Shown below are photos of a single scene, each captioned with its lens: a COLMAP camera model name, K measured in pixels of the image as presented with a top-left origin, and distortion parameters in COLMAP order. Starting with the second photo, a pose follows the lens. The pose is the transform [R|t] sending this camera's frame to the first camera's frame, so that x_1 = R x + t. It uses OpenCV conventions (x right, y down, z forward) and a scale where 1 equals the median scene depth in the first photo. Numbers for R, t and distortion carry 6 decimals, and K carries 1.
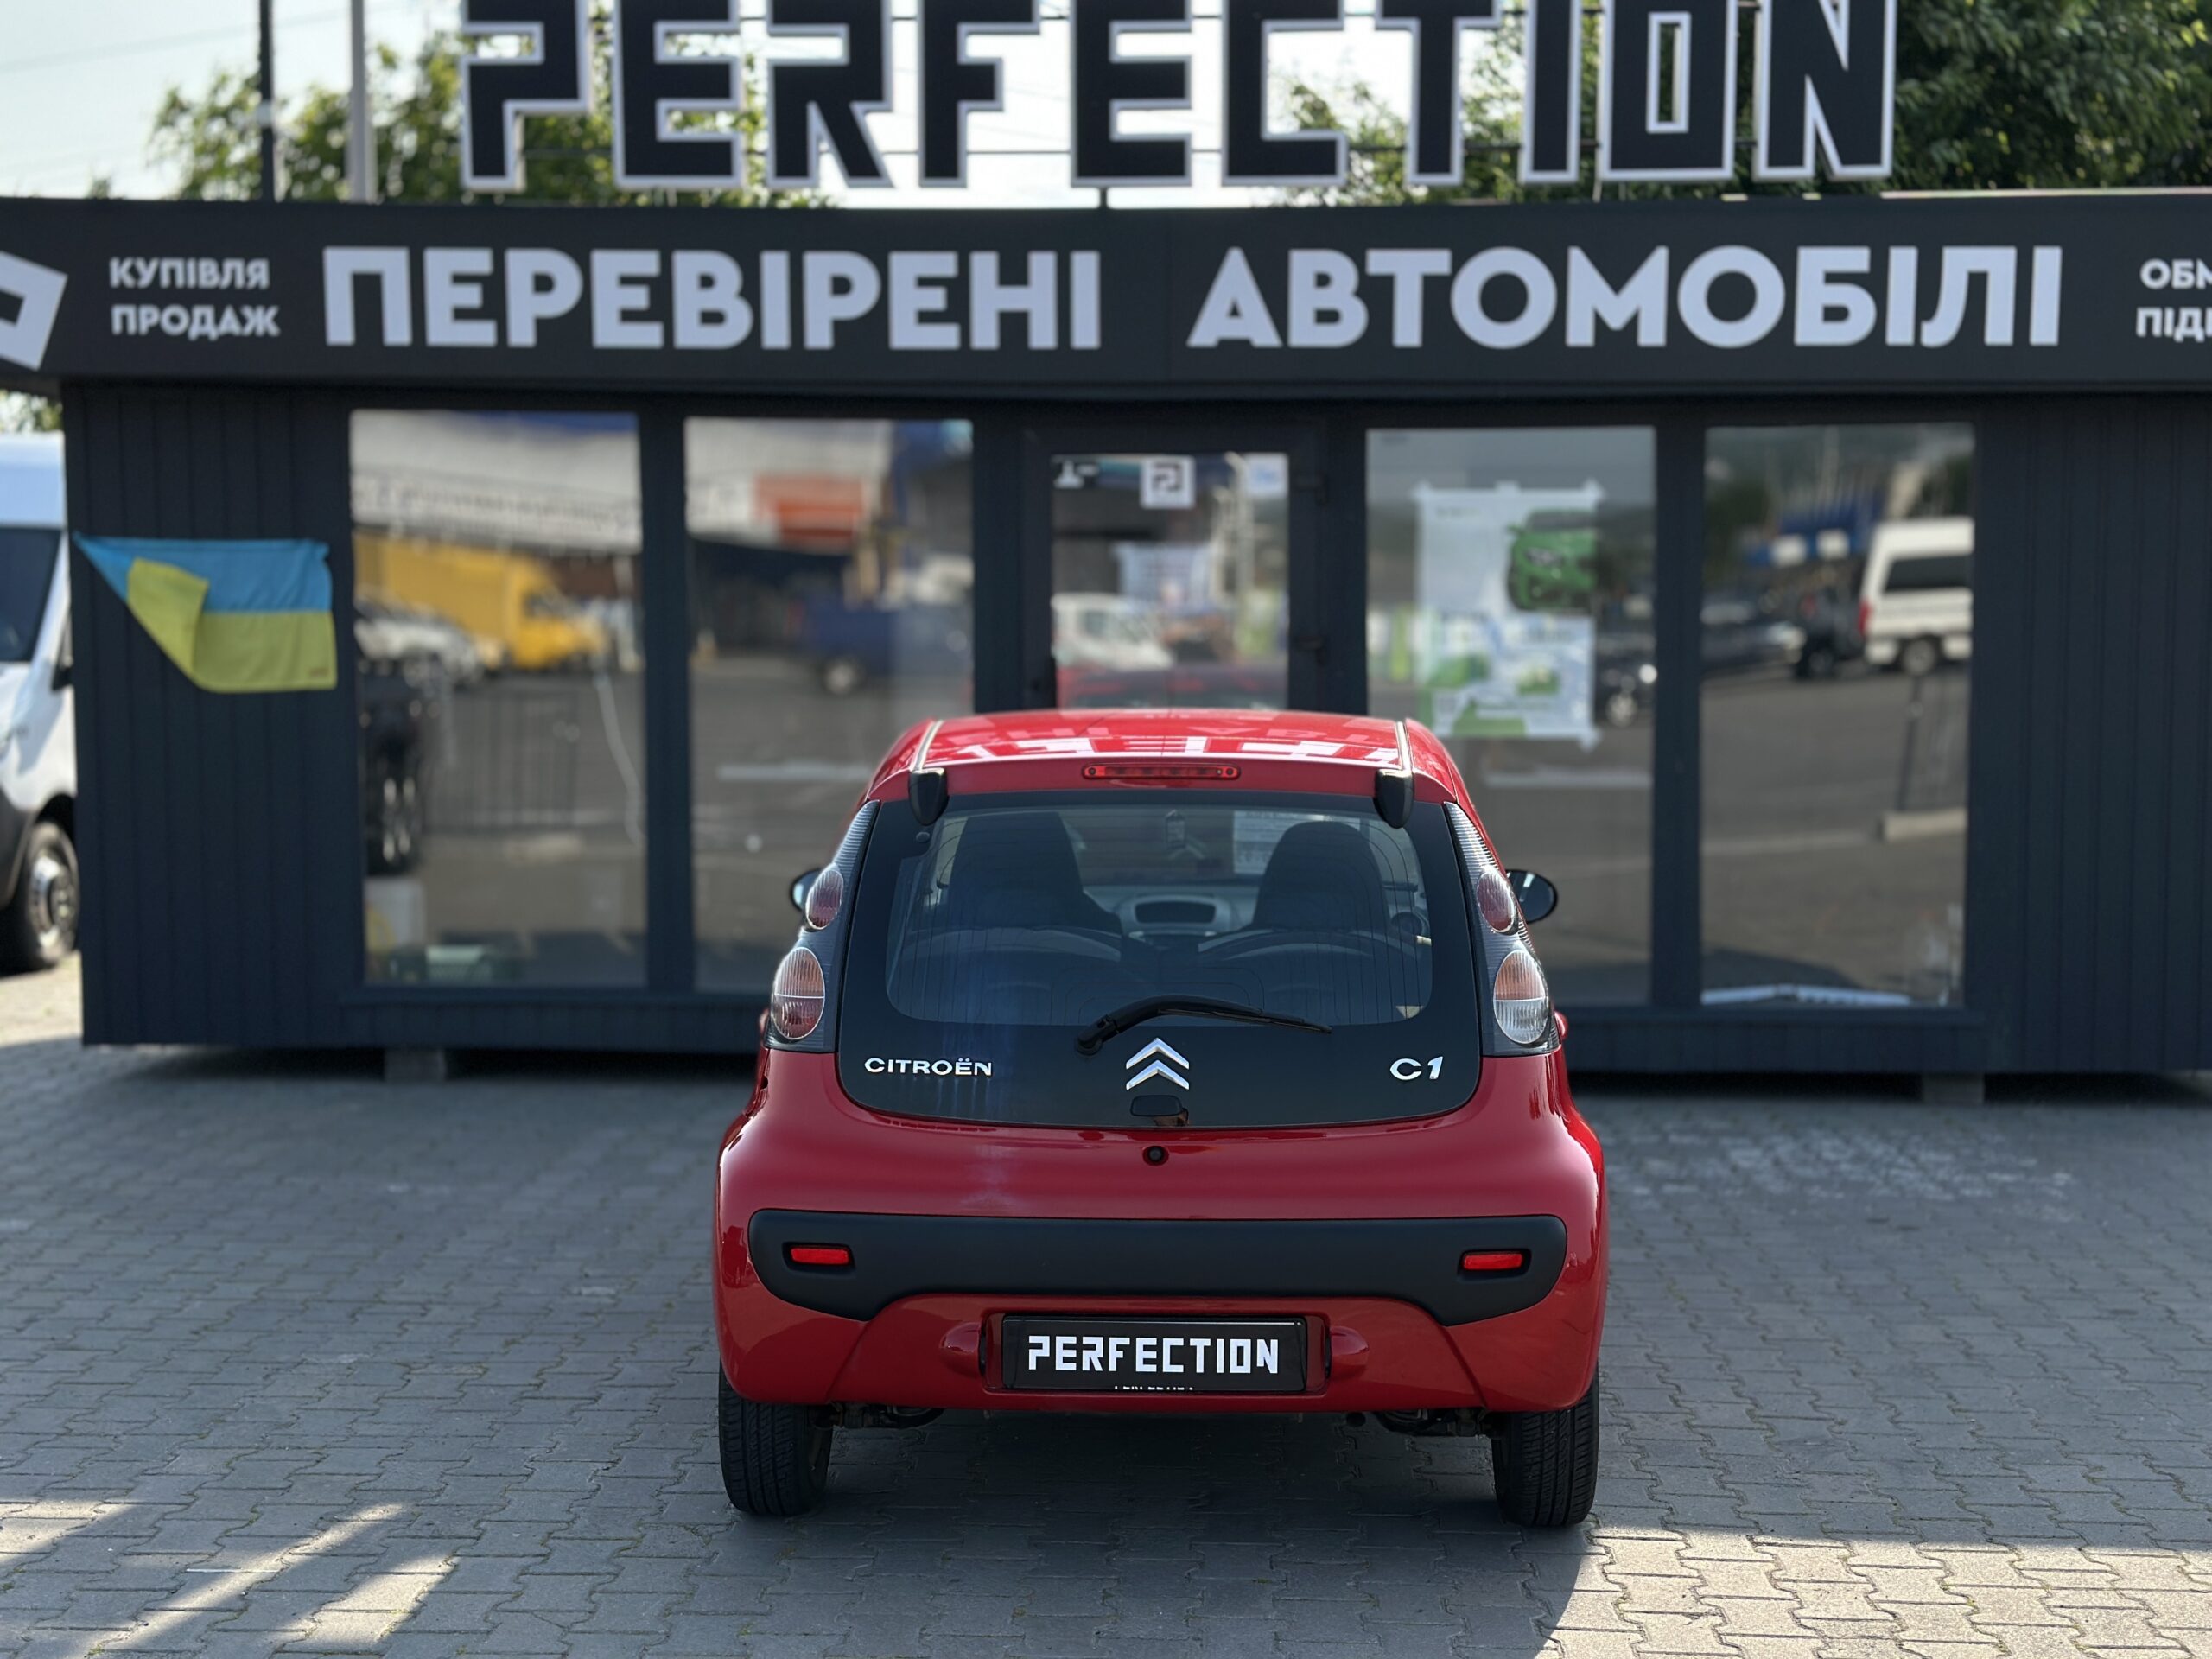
lens RADIAL K [[3093.2, 0, 1209.9], [0, 3093.2, 830.9], [0, 0, 1]] dist [0.253162, -0.625945]
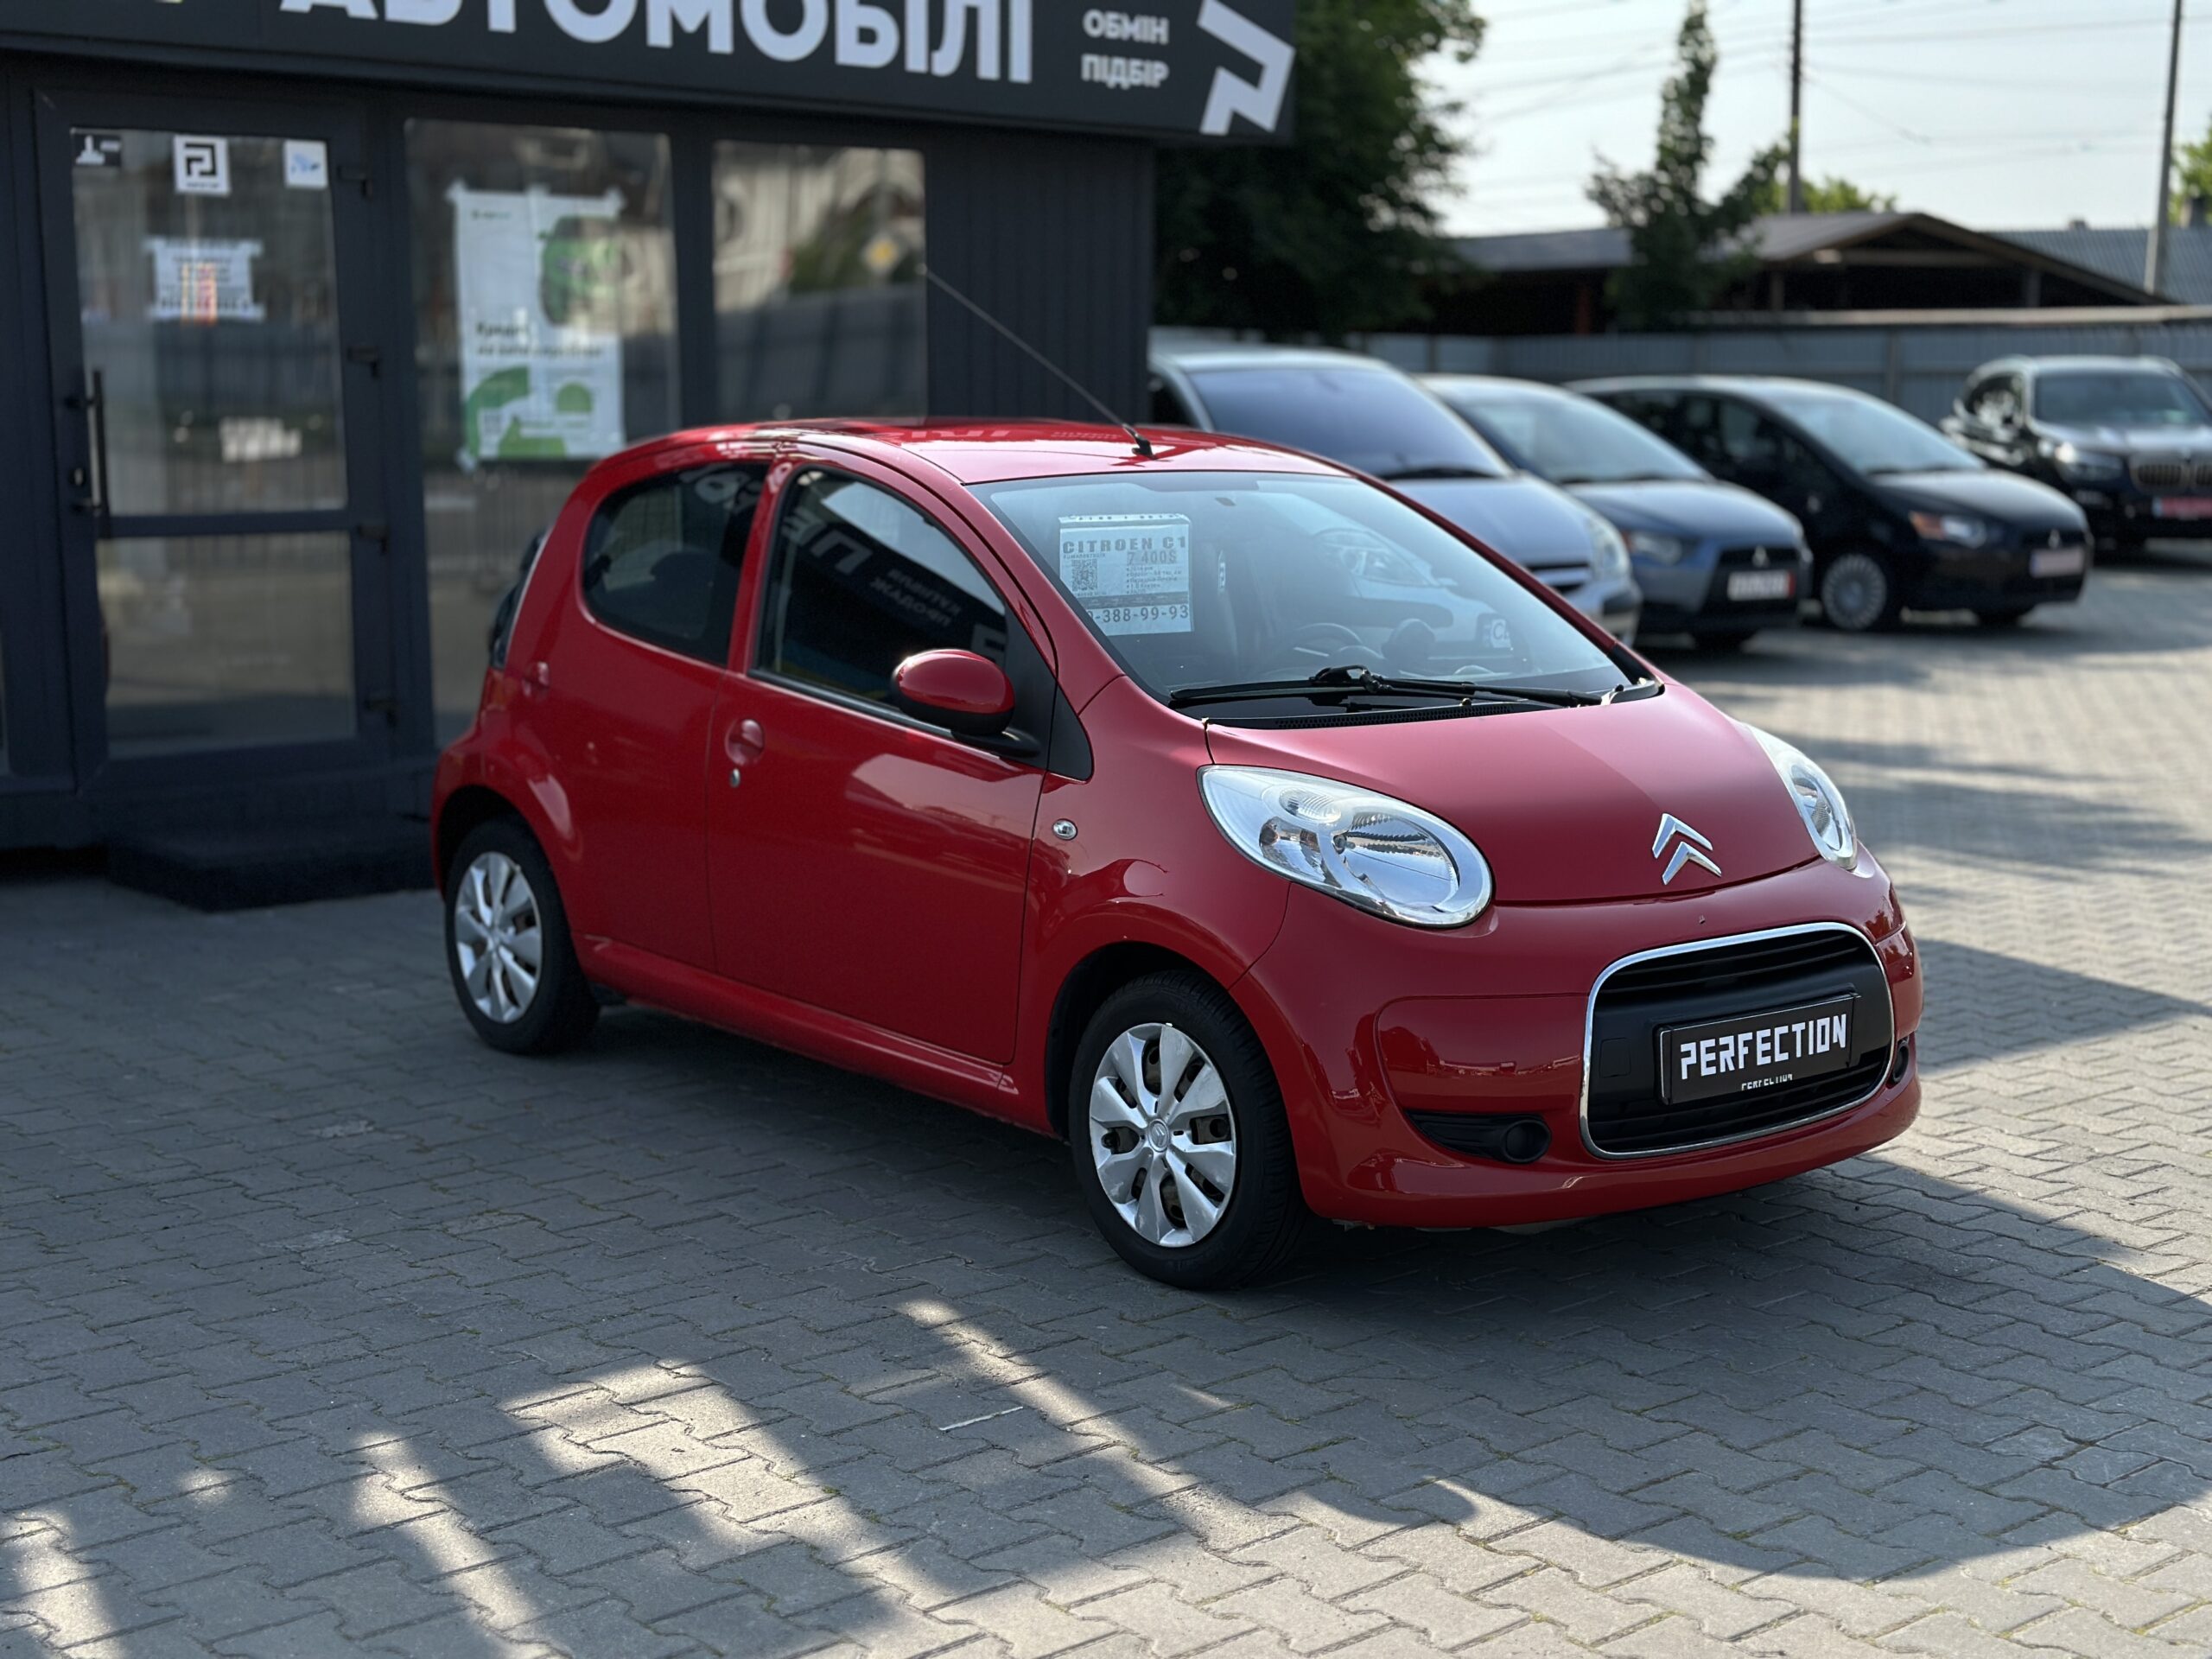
lens RADIAL K [[3054.7, 0, 1106.0], [0, 3054.7, 829.5], [0, 0, 1]] dist [0.170806, -0.353361]
pose [[0.727964, -0.102845, 0.677858, -0.634305], [0.043244, 0.993604, 0.104310, -0.011673], [-0.684250, -0.046621, 0.727755, 0.275608]]
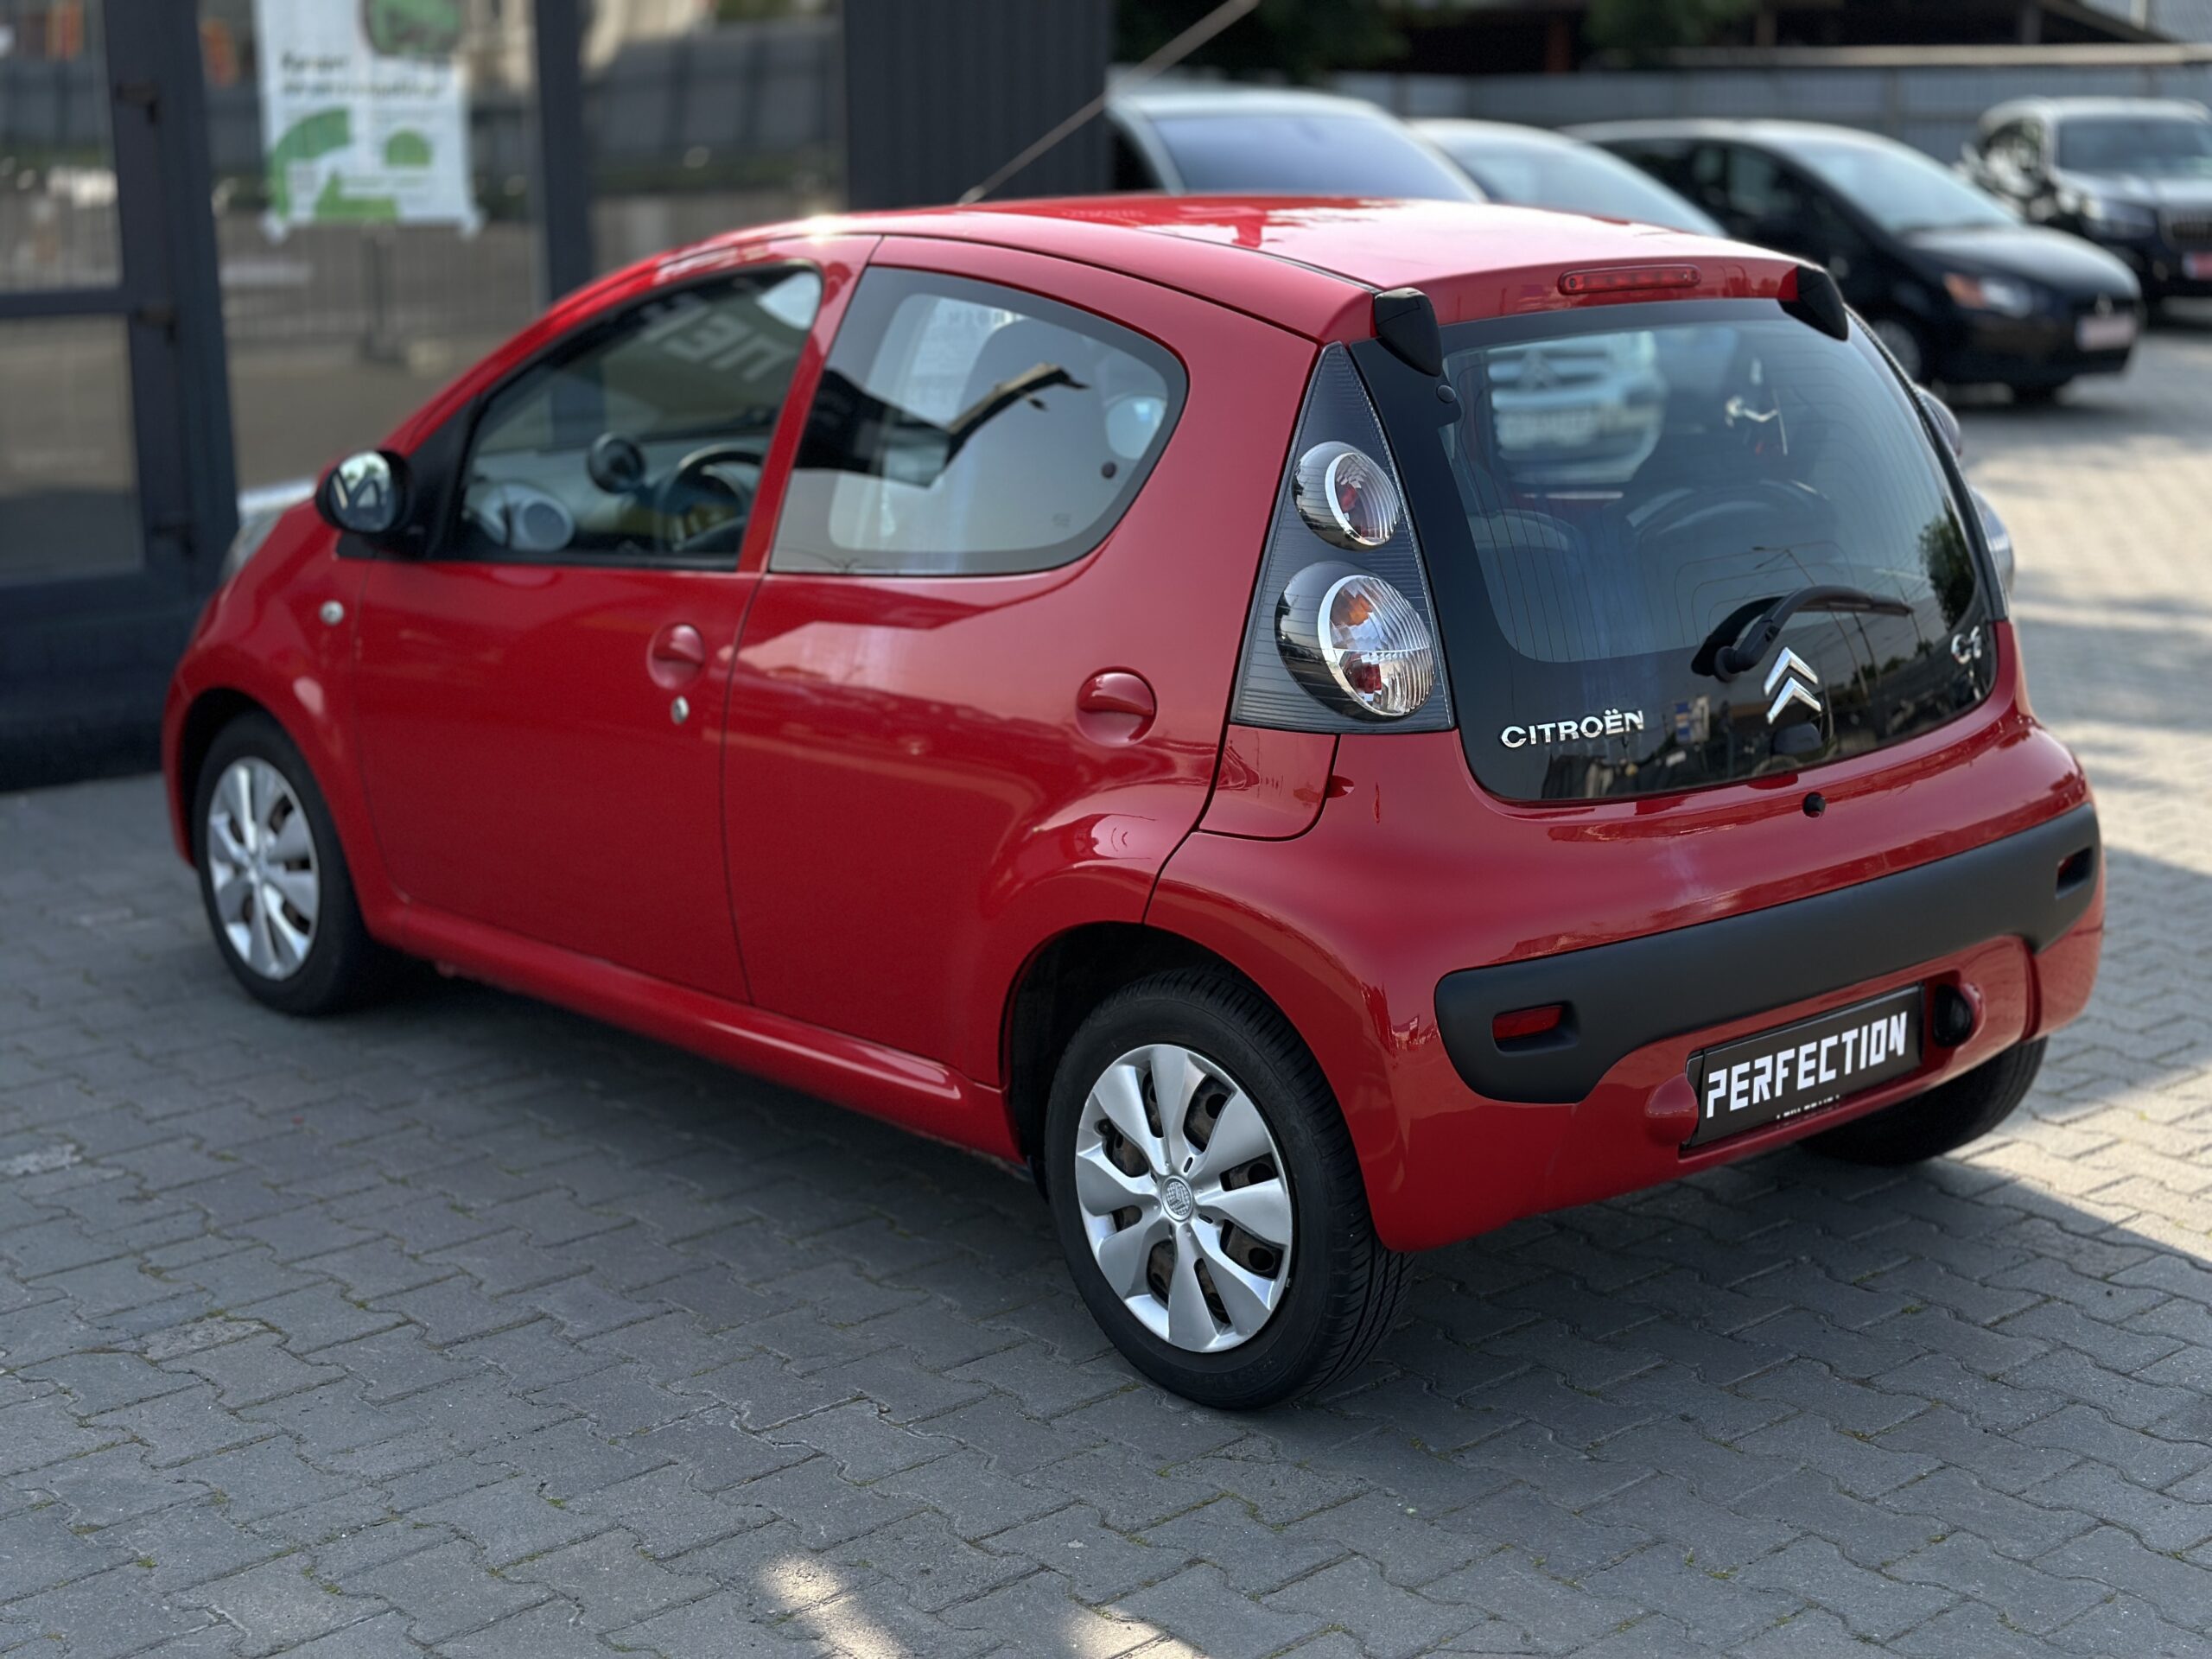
lens RADIAL K [[3054.7, 0, 1106.0], [0, 3054.7, 829.5], [0, 0, 1]] dist [0.170806, -0.353361]
pose [[0.715409, -0.158263, 0.680546, -0.478326], [0.041917, 0.981976, 0.184297, -0.023746], [-0.697447, -0.103322, 0.709149, 0.447683]]
